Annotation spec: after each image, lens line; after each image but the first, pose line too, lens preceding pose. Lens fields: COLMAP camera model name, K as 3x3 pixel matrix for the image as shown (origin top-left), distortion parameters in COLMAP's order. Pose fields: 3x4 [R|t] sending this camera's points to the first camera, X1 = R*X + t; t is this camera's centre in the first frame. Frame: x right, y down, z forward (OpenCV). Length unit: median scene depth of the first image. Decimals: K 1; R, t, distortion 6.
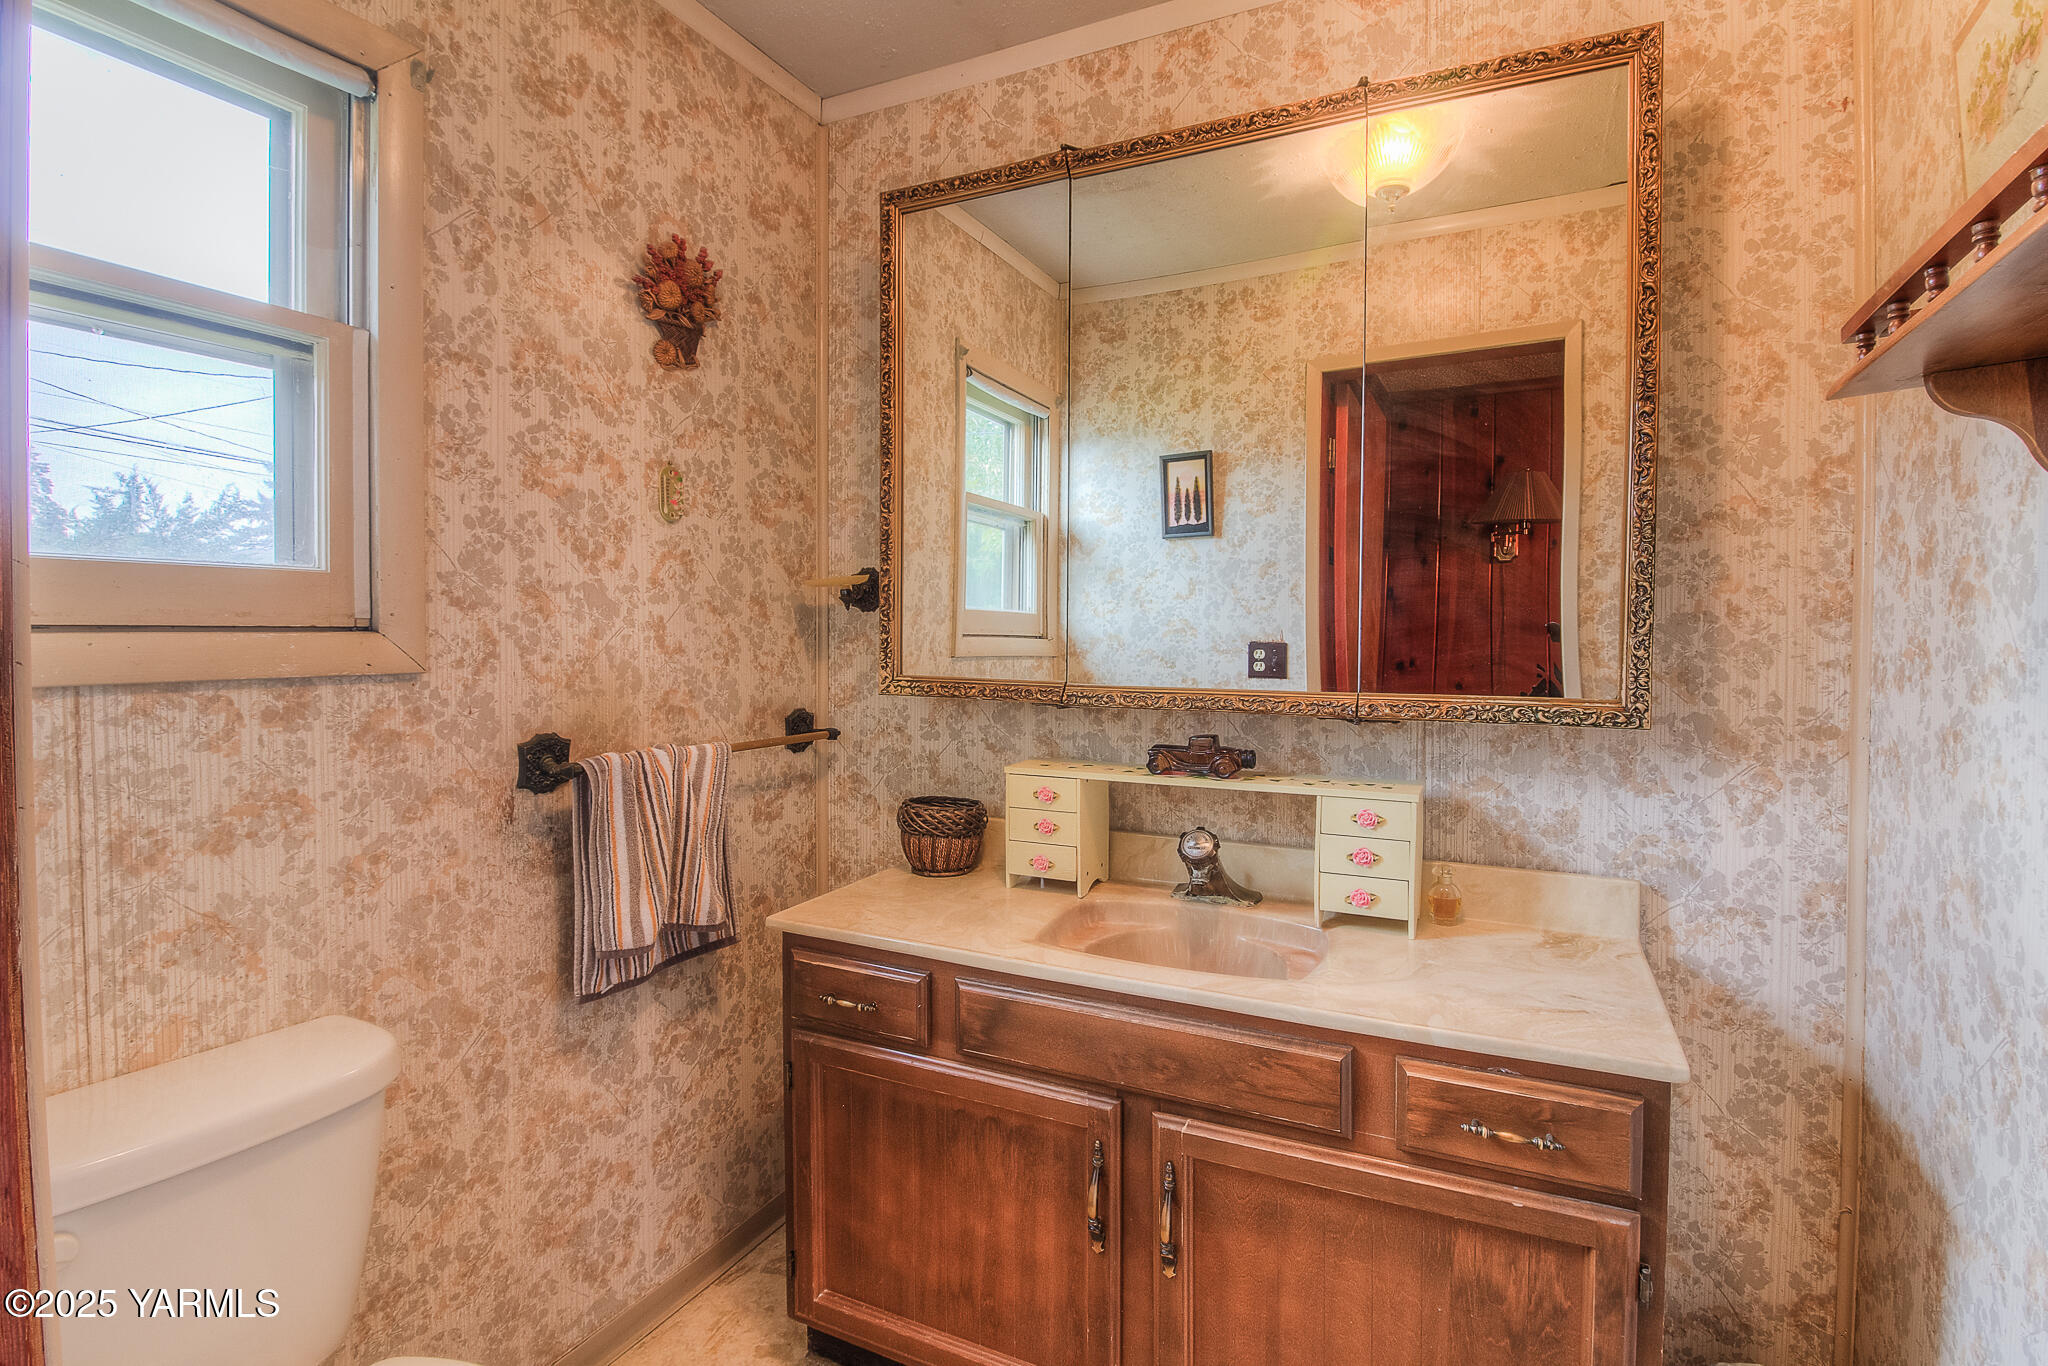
lens RADIAL K [[969.0, 0, 1028.2], [0, 969.0, 668.2], [0, 0, 1]] dist [0.012514, -0.015029]
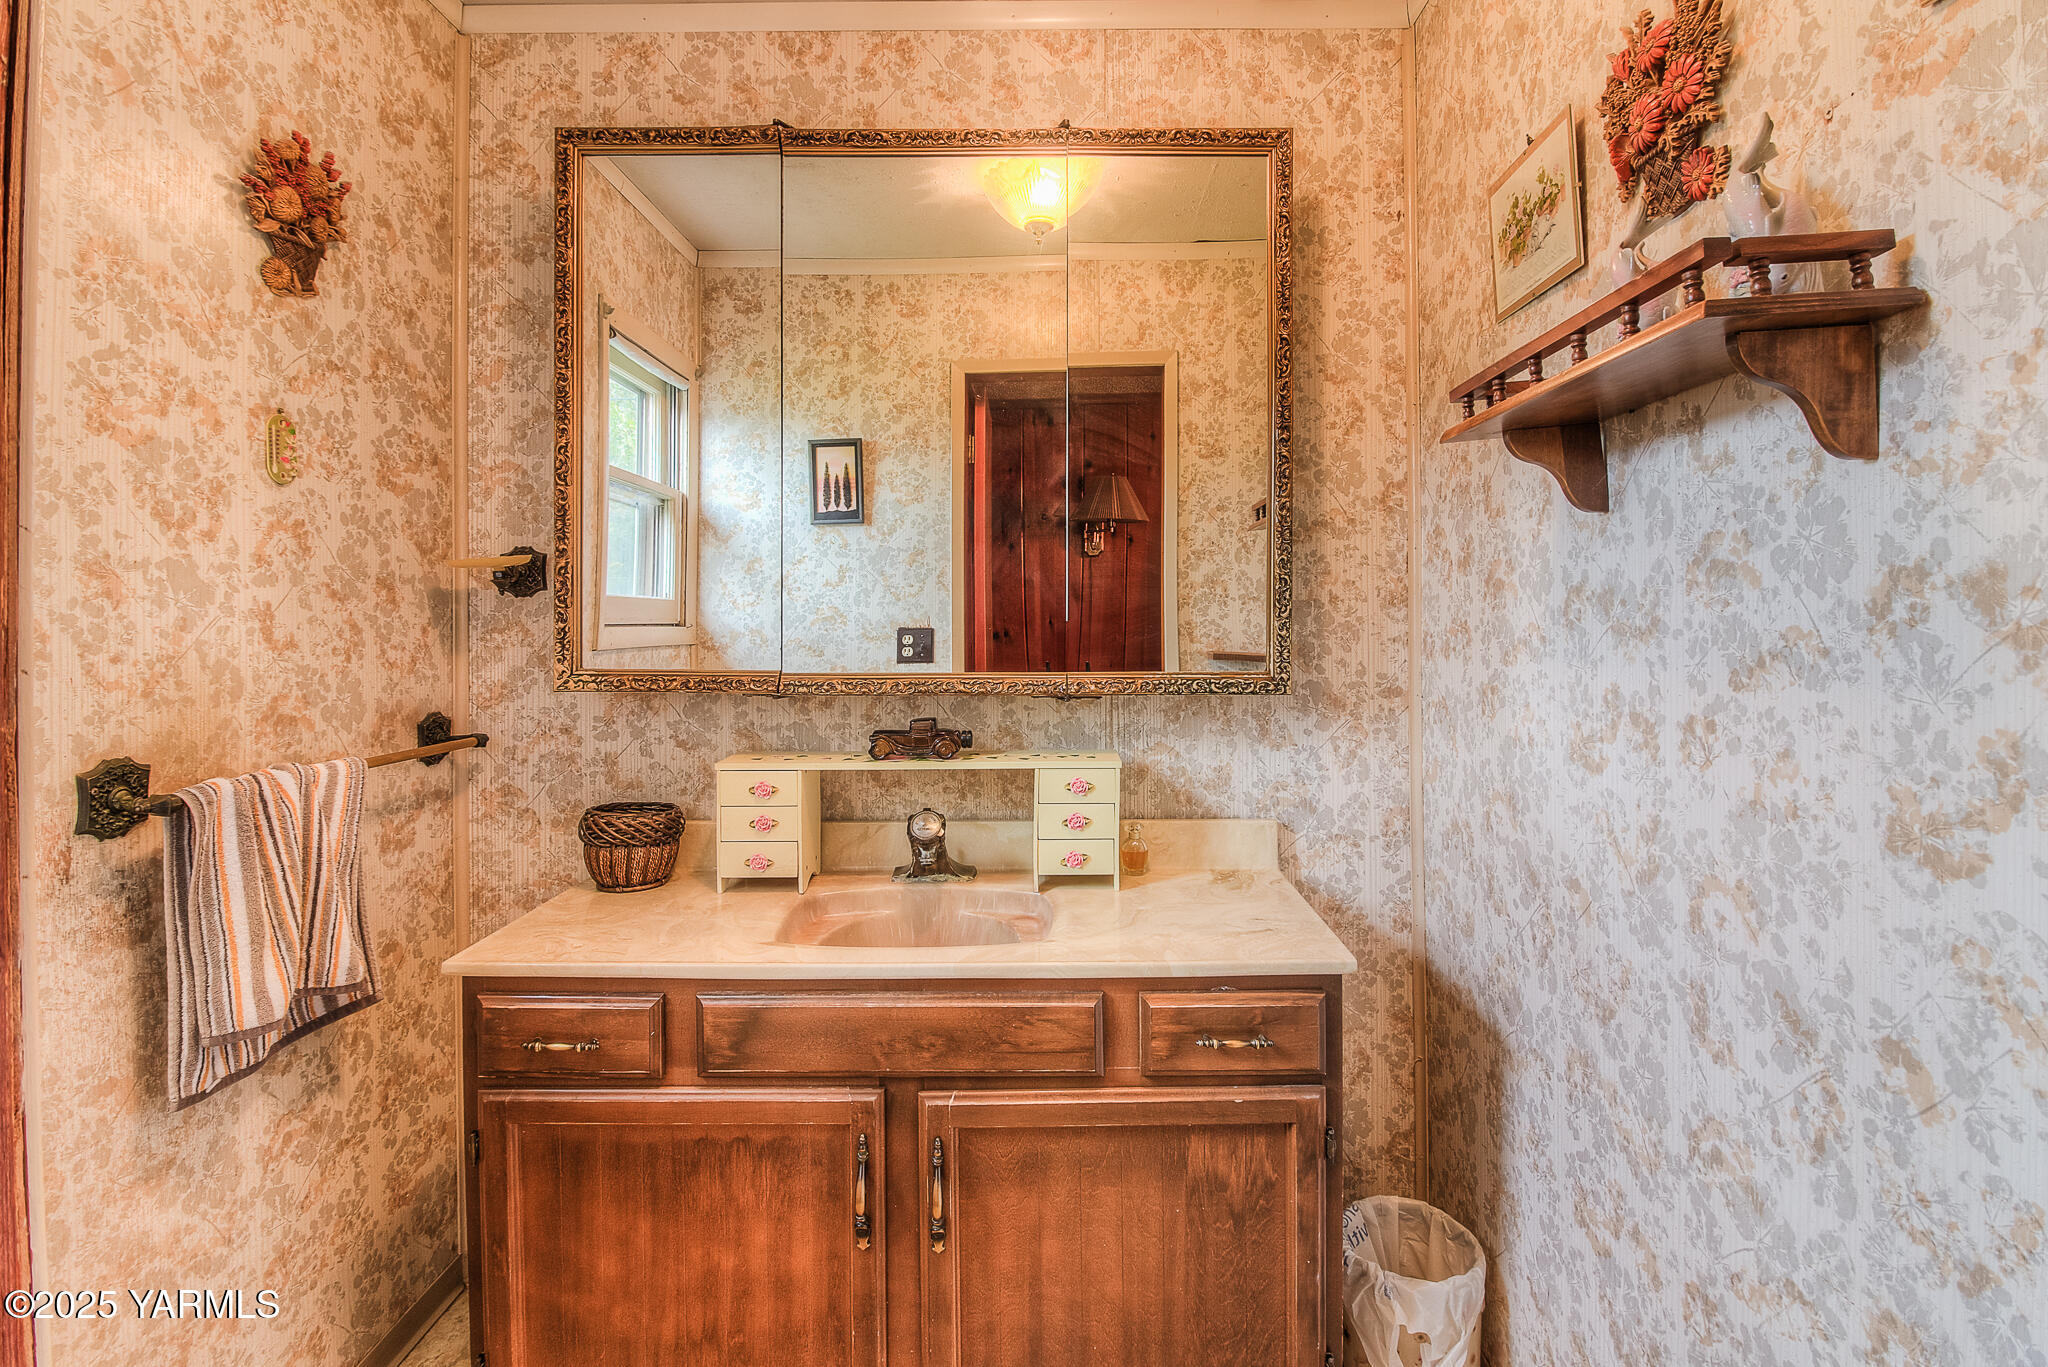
lens RADIAL K [[986.0, 0, 1032.6], [0, 986.0, 633.2], [0, 0, 1]] dist [0.019364, -0.022529]
pose [[0.903050, -0.012751, 0.429346, -0.175976], [0.022402, 0.999597, -0.017433, -0.000550], [-0.428950, 0.025361, 0.902972, 0.005237]]
